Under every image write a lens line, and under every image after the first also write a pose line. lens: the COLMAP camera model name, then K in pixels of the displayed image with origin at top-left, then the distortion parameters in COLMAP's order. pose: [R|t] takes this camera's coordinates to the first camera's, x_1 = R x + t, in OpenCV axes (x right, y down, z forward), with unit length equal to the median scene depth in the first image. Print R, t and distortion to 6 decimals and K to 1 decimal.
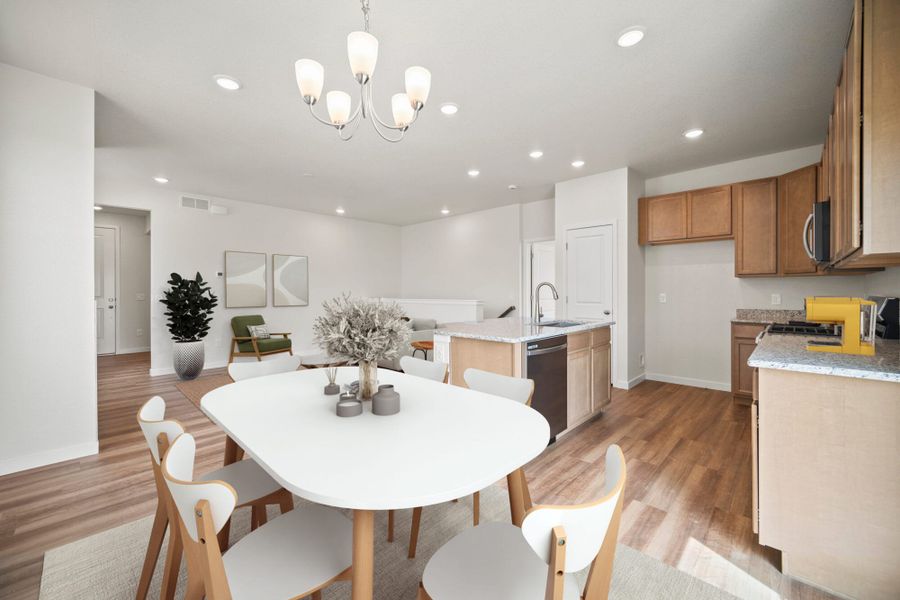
lens RADIAL K [[357.2, 0, 447.8], [0, 357.2, 294.7], [0, 0, 1]] dist [-0.004293, -0.000236]
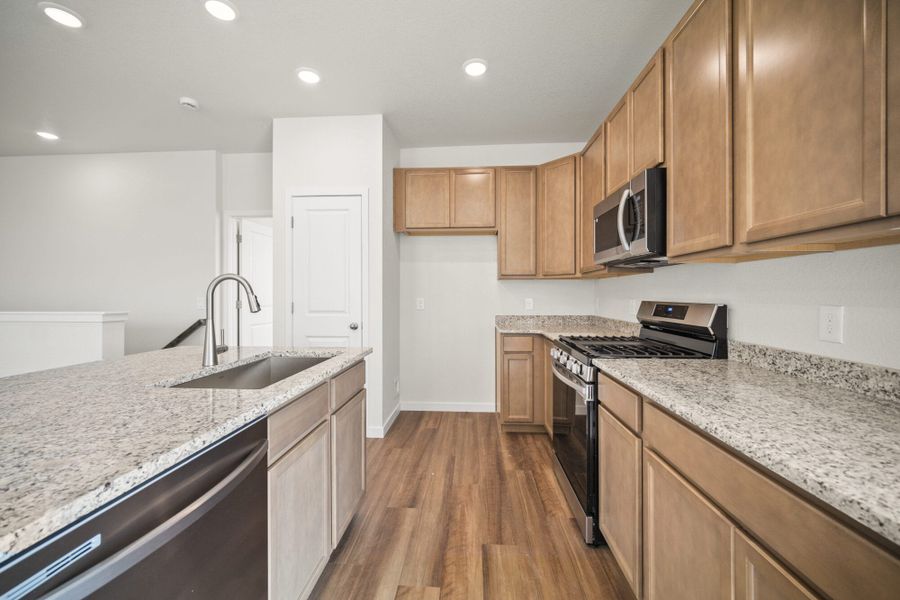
lens RADIAL K [[357.2, 0, 447.8], [0, 357.2, 294.7], [0, 0, 1]] dist [-0.004293, -0.000236]
pose [[0.763984, 0.002908, 0.645228, 0.171198], [0.003022, 0.999963, -0.008086, -0.004163], [-0.645228, 0.008127, 0.763947, 0.430988]]
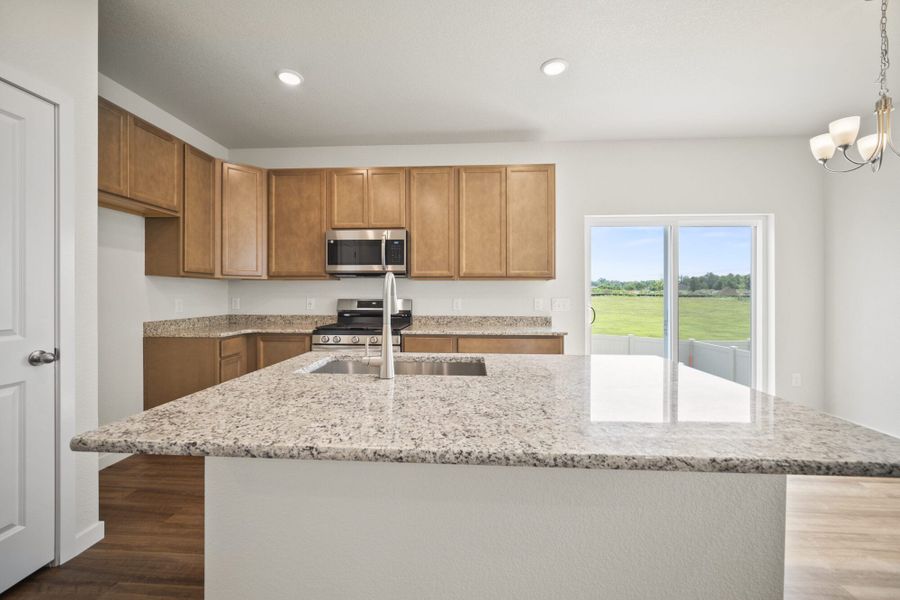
lens RADIAL K [[357.2, 0, 447.8], [0, 357.2, 294.7], [0, 0, 1]] dist [-0.004293, -0.000236]
pose [[-0.652190, 0.002630, 0.758051, -0.055123], [0.007154, 0.999971, 0.002686, -0.008961], [-0.758022, 0.007175, -0.652190, 1.050399]]
